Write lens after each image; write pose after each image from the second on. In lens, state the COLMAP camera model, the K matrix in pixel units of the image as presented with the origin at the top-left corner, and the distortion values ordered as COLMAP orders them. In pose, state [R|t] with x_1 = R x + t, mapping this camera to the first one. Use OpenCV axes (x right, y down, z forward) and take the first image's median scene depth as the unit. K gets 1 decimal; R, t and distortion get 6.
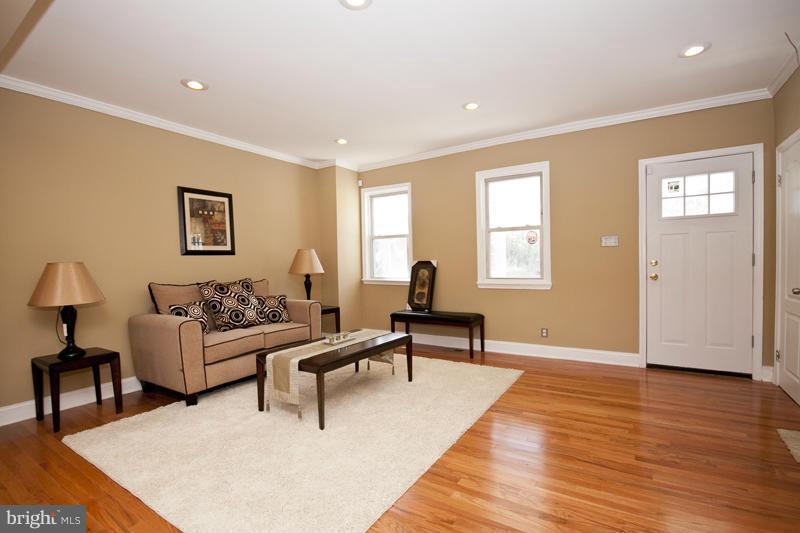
lens RADIAL K [[368.6, 0, 400.4], [0, 368.6, 274.4], [0, 0, 1]] dist [-0.014693, 0.001376]
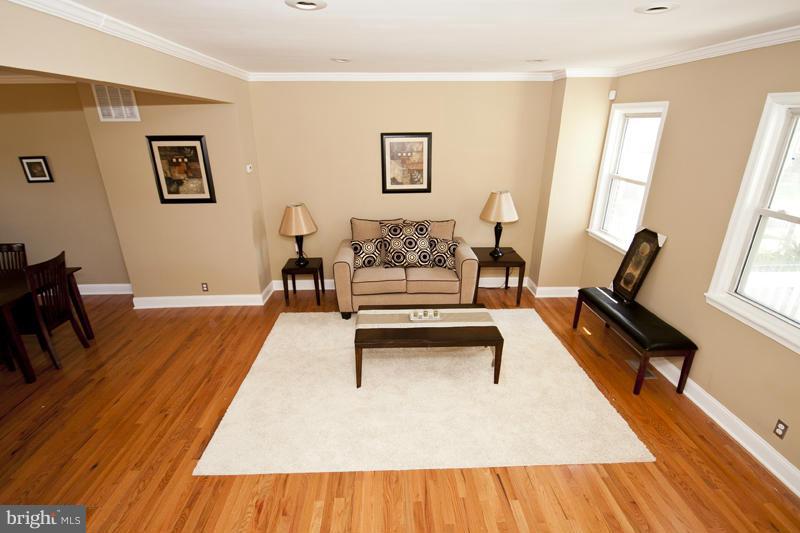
lens RADIAL K [[392.0, 0, 400.6], [0, 392.0, 272.0], [0, 0, 1]] dist [-0.008624, 0.003570]
pose [[0.574860, 0.311346, -0.756703, 0.435342], [-0.038546, 0.934058, 0.355035, -0.241358], [0.817343, -0.174928, 0.548954, 0.270442]]
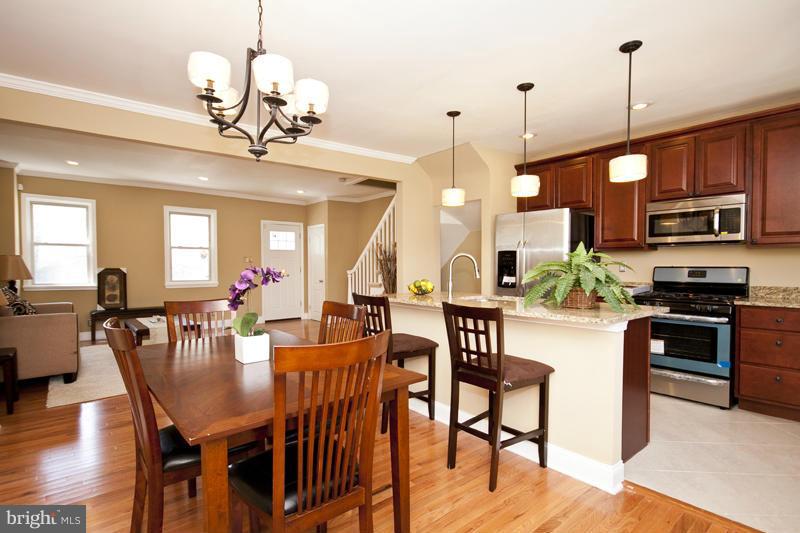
lens RADIAL K [[404.9, 0, 399.7], [0, 404.9, 273.7], [0, 0, 1]] dist [0.007507, -0.004489]
pose [[0.304287, -0.000796, 0.952580, -1.090906], [0.025717, 0.999642, -0.007379, 0.017847], [-0.952233, 0.026743, 0.304198, -0.351517]]
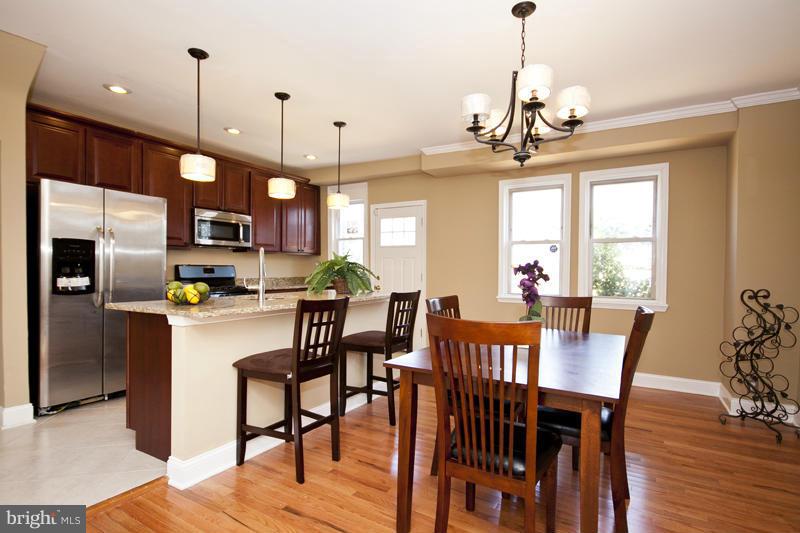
lens RADIAL K [[404.9, 0, 400.8], [0, 404.9, 274.5], [0, 0, 1]] dist [0.007507, -0.004489]
pose [[-0.999348, 0.013053, -0.033652, -0.507978], [0.011407, 0.998751, 0.048642, -0.010372], [0.034245, 0.048226, -0.998249, 0.466239]]
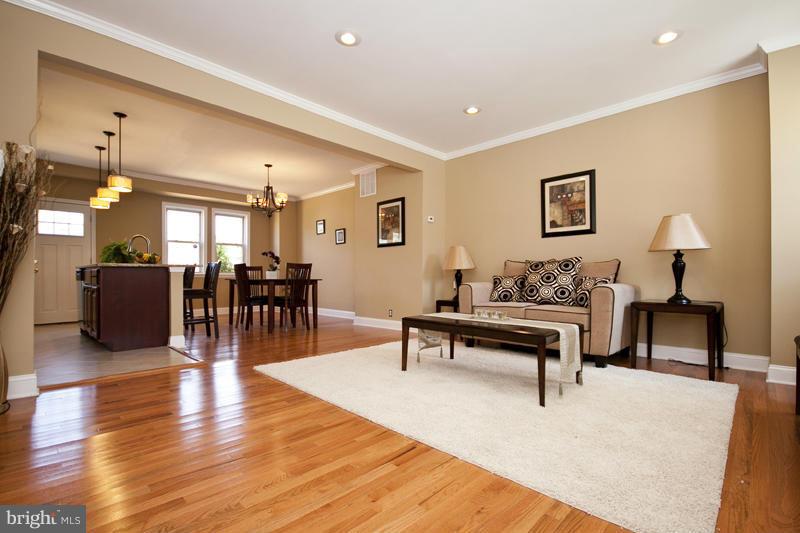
lens RADIAL K [[368.6, 0, 401.2], [0, 368.6, 269.4], [0, 0, 1]] dist [-0.014693, 0.001376]
pose [[-0.204401, 0.009053, -0.978845, 0.574860], [-0.025730, 0.999562, 0.014618, 0.038435], [0.978549, 0.028174, -0.204079, 0.720650]]
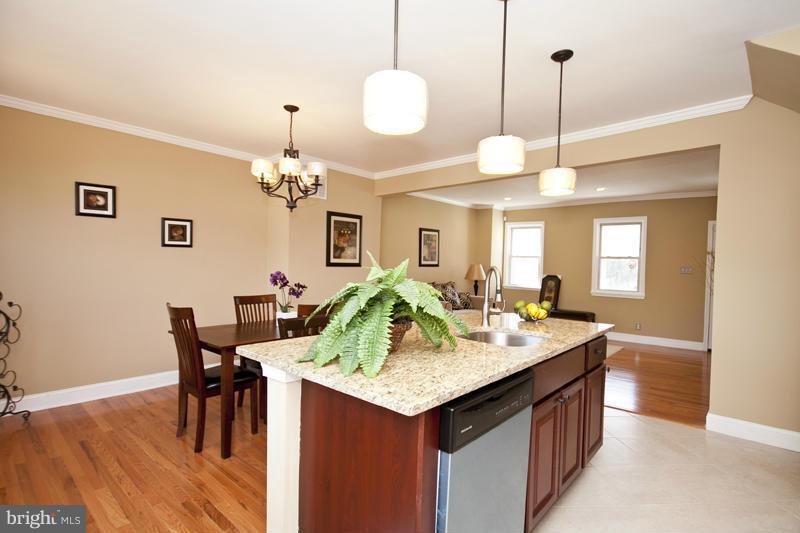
lens RADIAL K [[392.0, 0, 400.6], [0, 392.0, 273.4], [0, 0, 1]] dist [-0.008624, 0.003570]
pose [[0.986058, 0.050066, -0.158693, -0.343540], [-0.051307, 0.998676, -0.003730, -0.007756], [0.158296, 0.011821, 0.987321, -0.783909]]
